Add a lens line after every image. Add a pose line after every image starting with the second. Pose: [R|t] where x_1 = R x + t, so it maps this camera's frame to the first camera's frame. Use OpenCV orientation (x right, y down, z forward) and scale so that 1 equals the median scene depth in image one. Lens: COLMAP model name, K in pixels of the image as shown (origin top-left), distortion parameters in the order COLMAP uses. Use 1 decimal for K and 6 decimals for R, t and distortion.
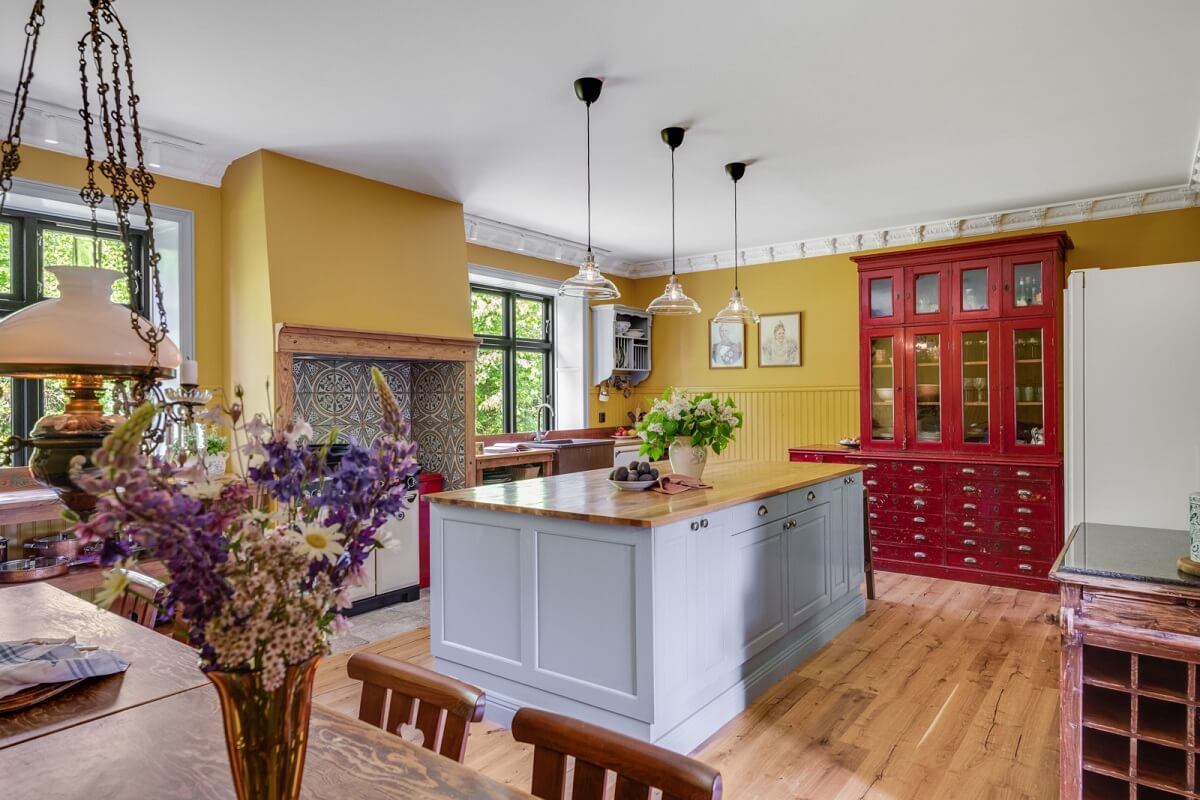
lens RADIAL K [[727.1, 0, 595.9], [0, 727.1, 395.9], [0, 0, 1]] dist [-0.005935, 0.001165]
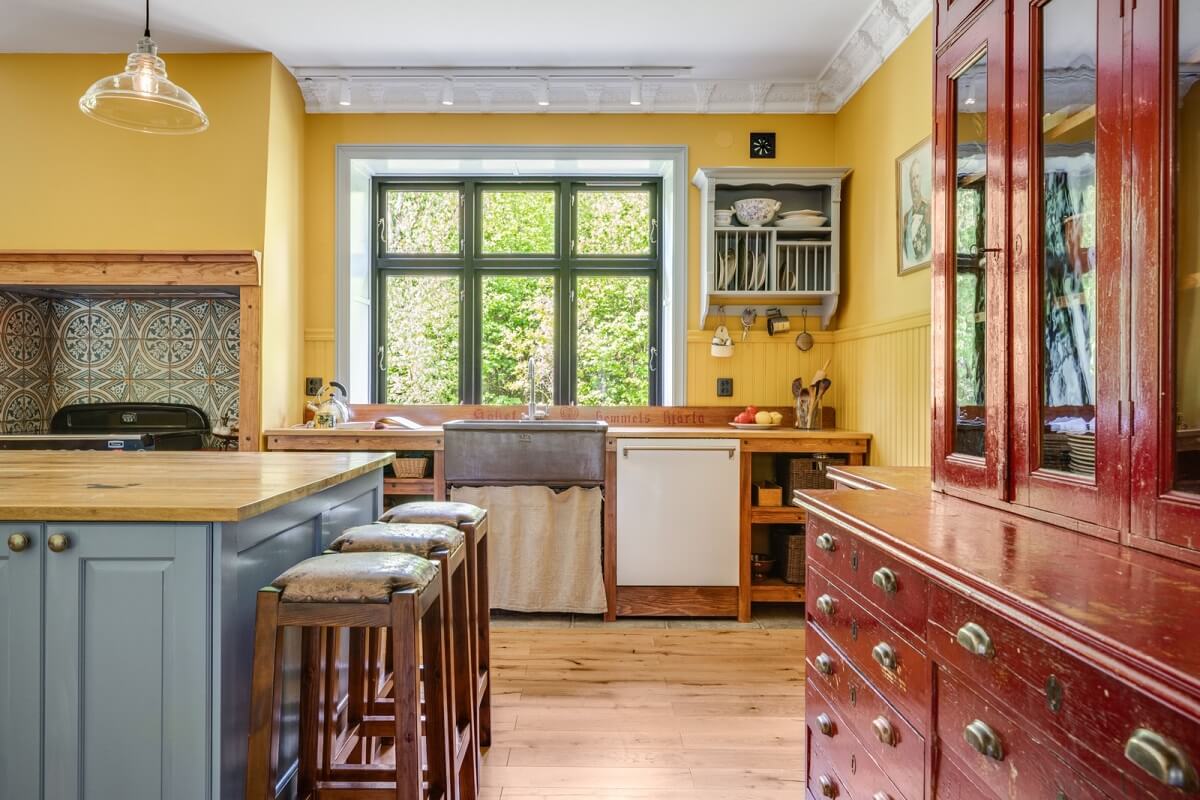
lens RADIAL K [[821.0, 0, 579.2], [0, 821.0, 393.2], [0, 0, 1]] dist [0.000456, 0.000578]
pose [[0.595773, 0.014816, -0.803016, 0.594129], [-0.007739, 0.999889, 0.012707, 0.037680], [0.803116, -0.001356, 0.595822, 0.773370]]
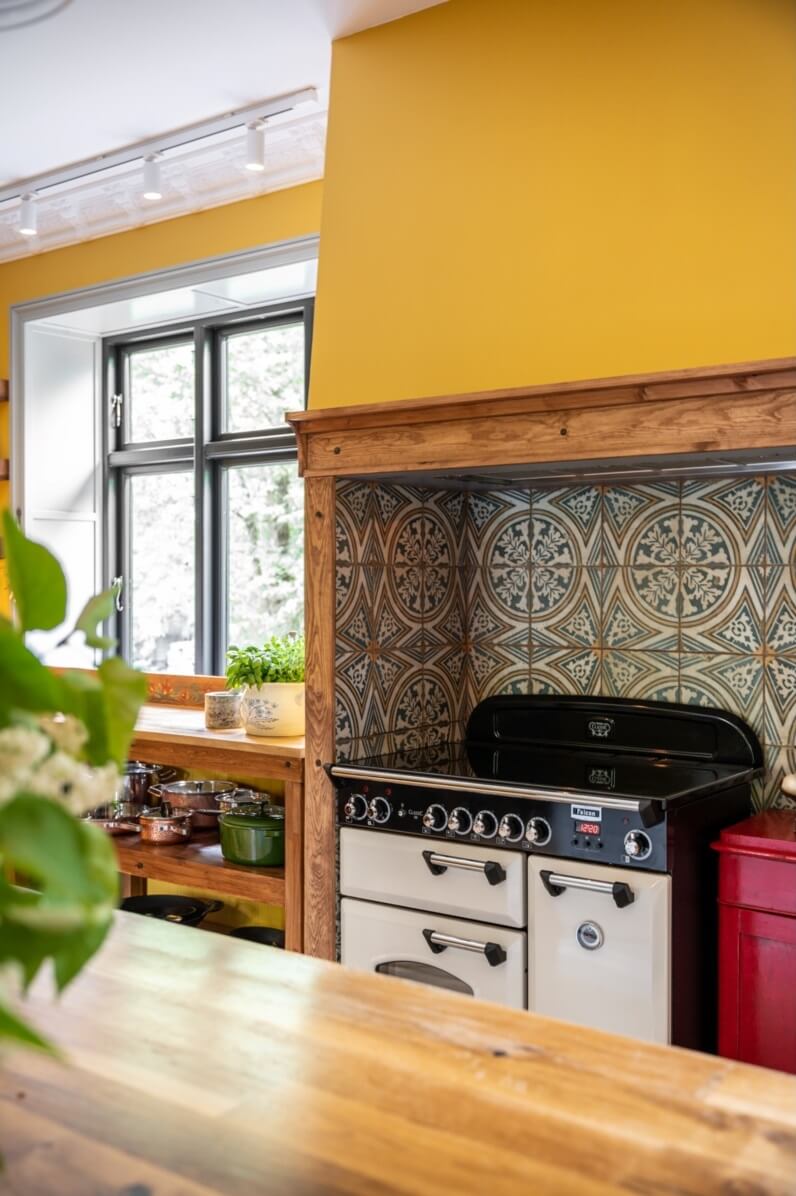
lens RADIAL K [[1189.7, 0, 397.4], [0, 1189.7, 591.6], [0, 0, 1]] dist [0.001870, 0.000000]
pose [[0.004939, 0.016292, -0.999855, 0.236104], [-0.000042, 0.999867, 0.016292, -0.000824], [0.999988, -0.000038, 0.004939, 0.799715]]
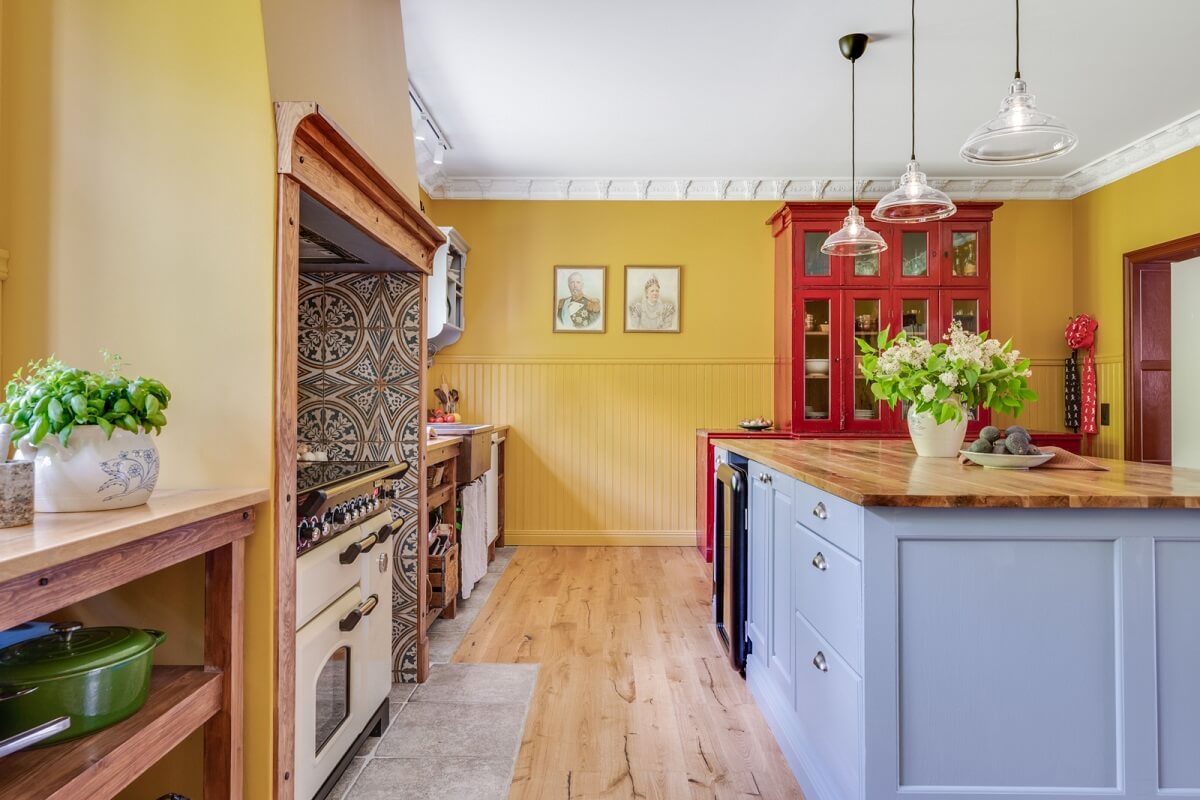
lens RADIAL K [[821.0, 0, 603.8], [0, 821.0, 396.7], [0, 0, 1]] dist [0.000456, 0.000578]
pose [[0.798129, 0.013300, 0.602339, -0.426066], [-0.012481, 0.999907, -0.005541, 0.046257], [-0.602357, -0.003095, 0.798221, 0.405427]]
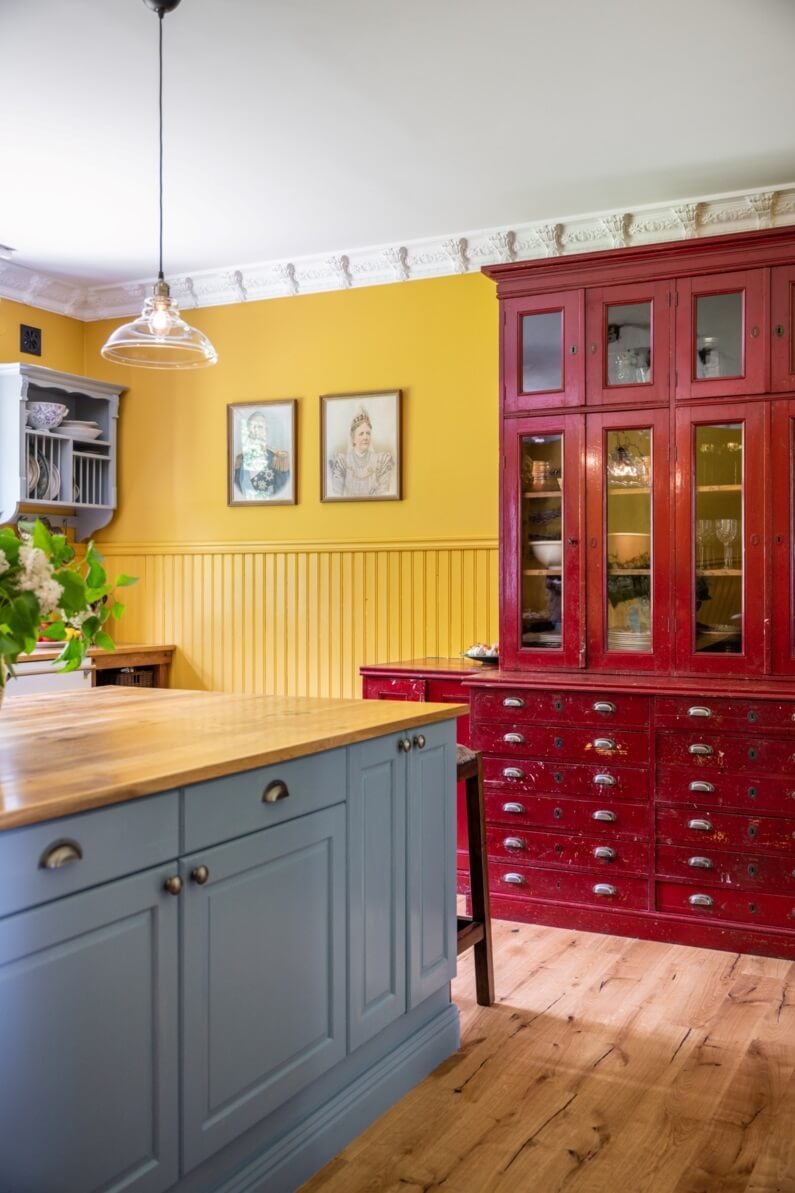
lens RADIAL K [[1170.2, 0, 406.1], [0, 1170.2, 595.3], [0, 0, 1]] dist [-0.010185, 0.000000]
pose [[0.982632, 0.005920, 0.185472, 0.175675], [-0.008017, 0.999912, 0.010561, 0.019834], [-0.185393, -0.011864, 0.982593, 0.275060]]
